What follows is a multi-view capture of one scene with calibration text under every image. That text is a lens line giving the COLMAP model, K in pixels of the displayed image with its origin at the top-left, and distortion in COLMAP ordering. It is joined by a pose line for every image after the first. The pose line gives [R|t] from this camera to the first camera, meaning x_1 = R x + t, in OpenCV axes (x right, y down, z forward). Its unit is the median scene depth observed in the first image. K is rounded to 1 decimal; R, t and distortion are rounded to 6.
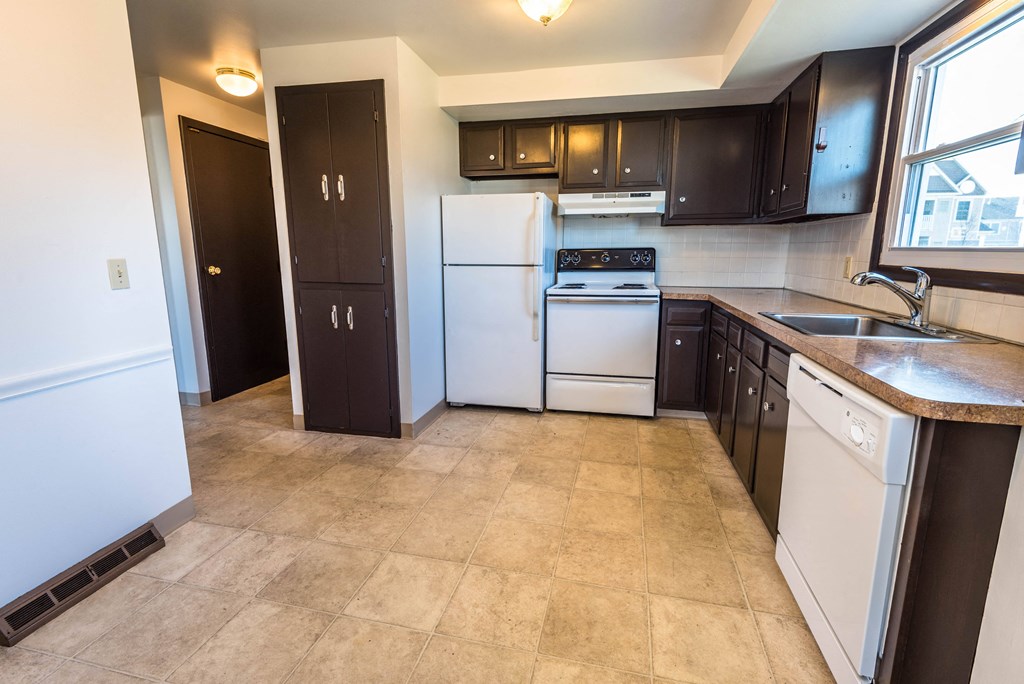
lens RADIAL K [[479.1, 0, 520.2], [0, 479.1, 335.2], [0, 0, 1]] dist [0.043303, -0.029178]
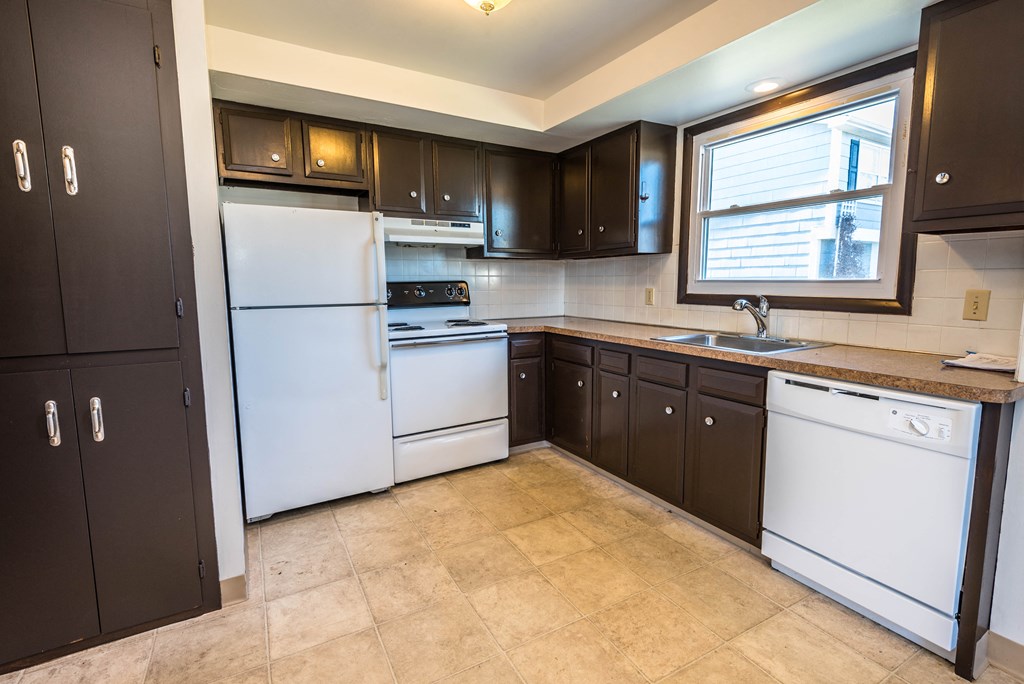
lens RADIAL K [[479.1, 0, 520.2], [0, 479.1, 335.2], [0, 0, 1]] dist [0.043303, -0.029178]
pose [[0.728471, -0.084282, 0.679873, -0.366492], [0.127240, 0.991782, -0.013387, -0.060386], [-0.673157, 0.096259, 0.733208, 0.300621]]
